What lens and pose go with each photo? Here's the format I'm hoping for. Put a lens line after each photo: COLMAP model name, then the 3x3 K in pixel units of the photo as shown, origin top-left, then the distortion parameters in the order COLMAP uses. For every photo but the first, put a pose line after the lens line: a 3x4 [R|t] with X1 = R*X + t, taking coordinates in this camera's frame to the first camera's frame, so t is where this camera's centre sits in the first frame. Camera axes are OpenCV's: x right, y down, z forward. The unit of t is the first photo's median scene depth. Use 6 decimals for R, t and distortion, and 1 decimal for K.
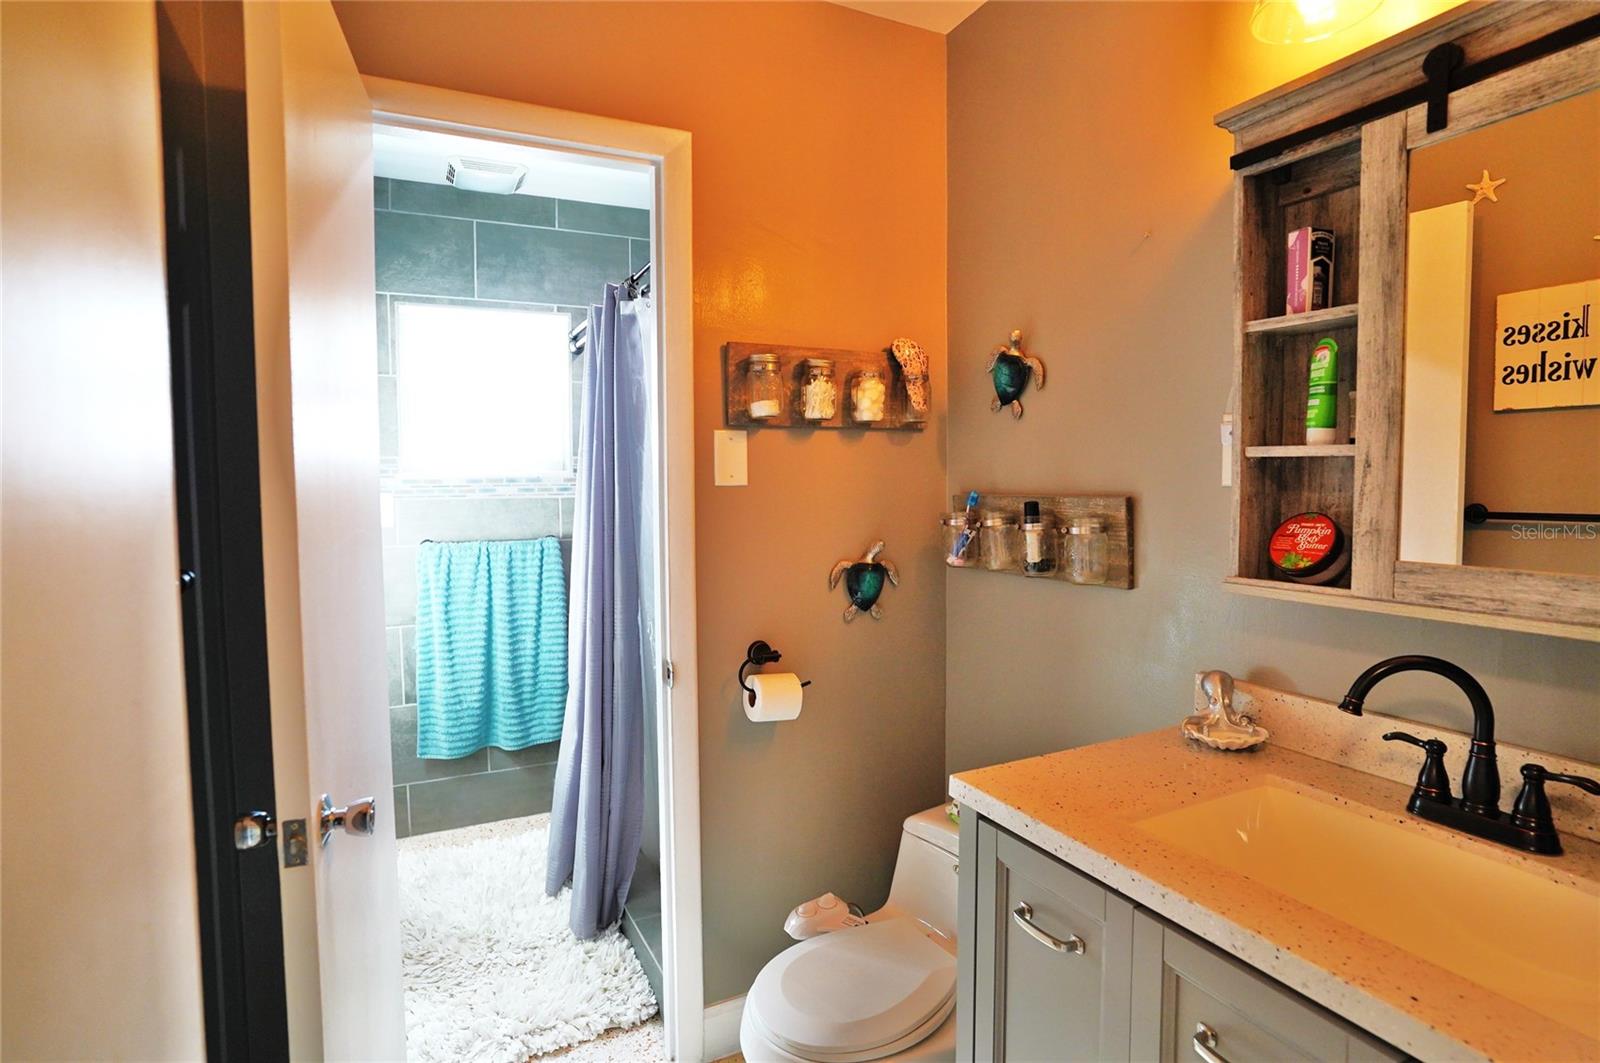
lens RADIAL K [[826.8, 0, 799.3], [0, 826.8, 526.4], [0, 0, 1]] dist [-0.045772, 0.017794]
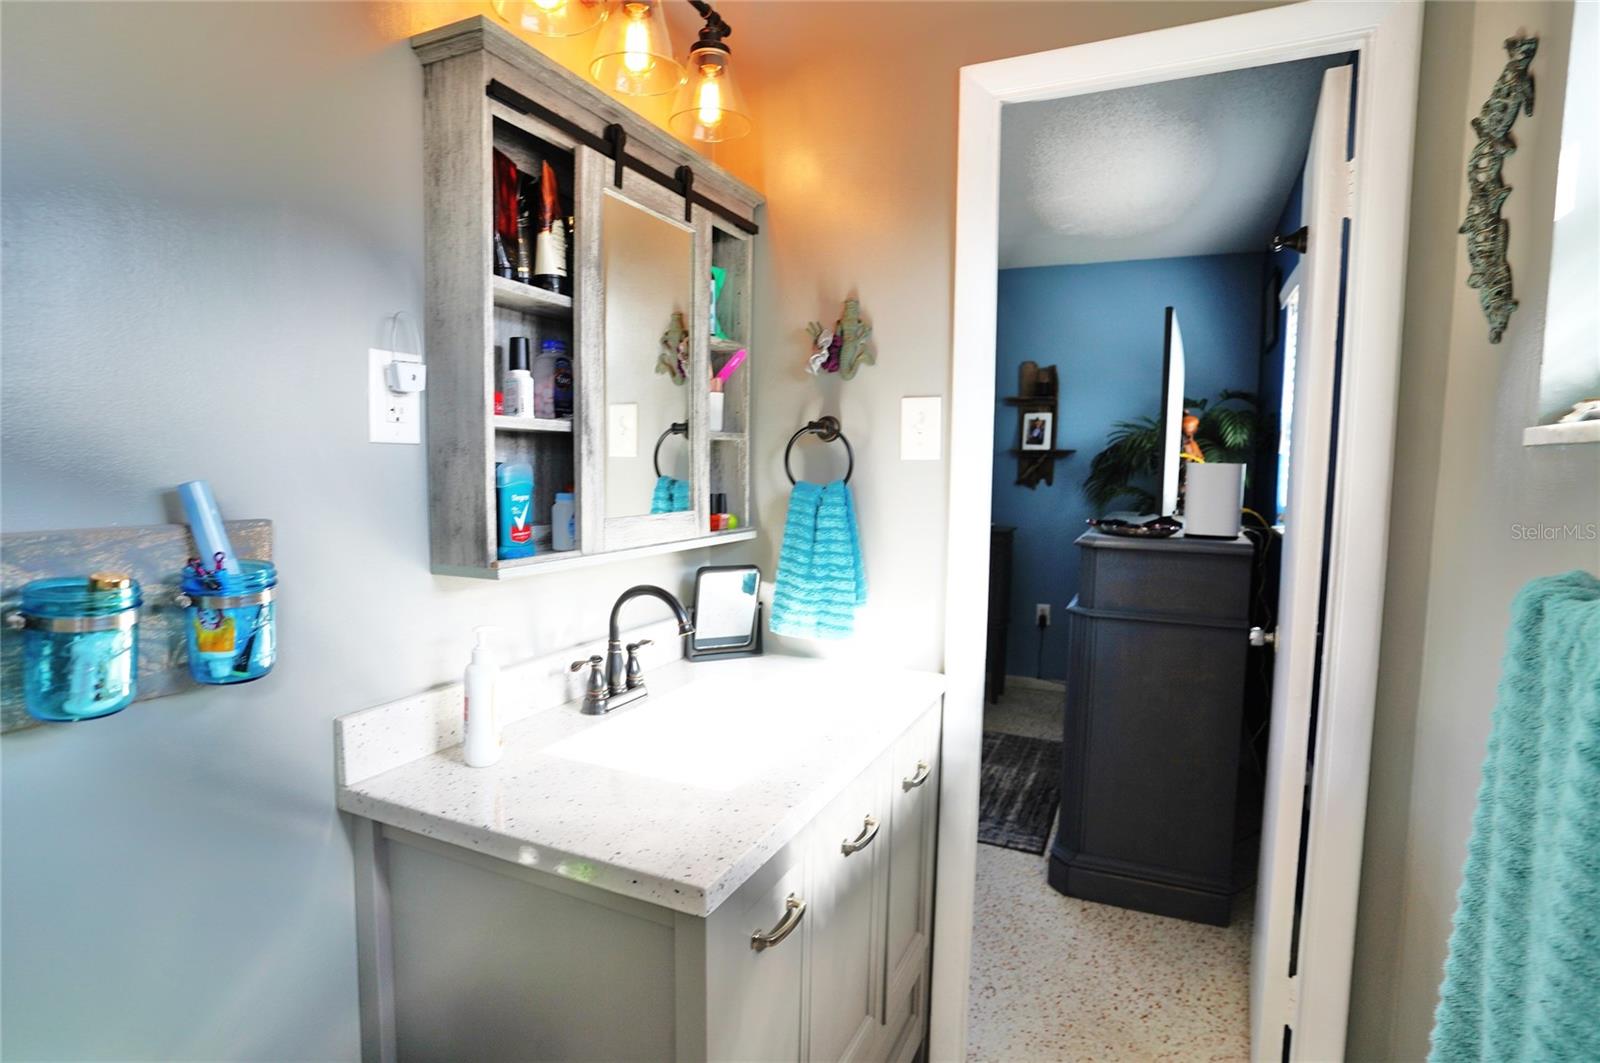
lens RADIAL K [[826.8, 0, 798.4], [0, 826.8, 528.2], [0, 0, 1]] dist [-0.045772, 0.017794]
pose [[-0.625369, -0.066737, 0.777470, -0.446451], [0.035545, 0.992866, 0.113817, -0.078413], [-0.779519, 0.098813, -0.618535, 1.582811]]
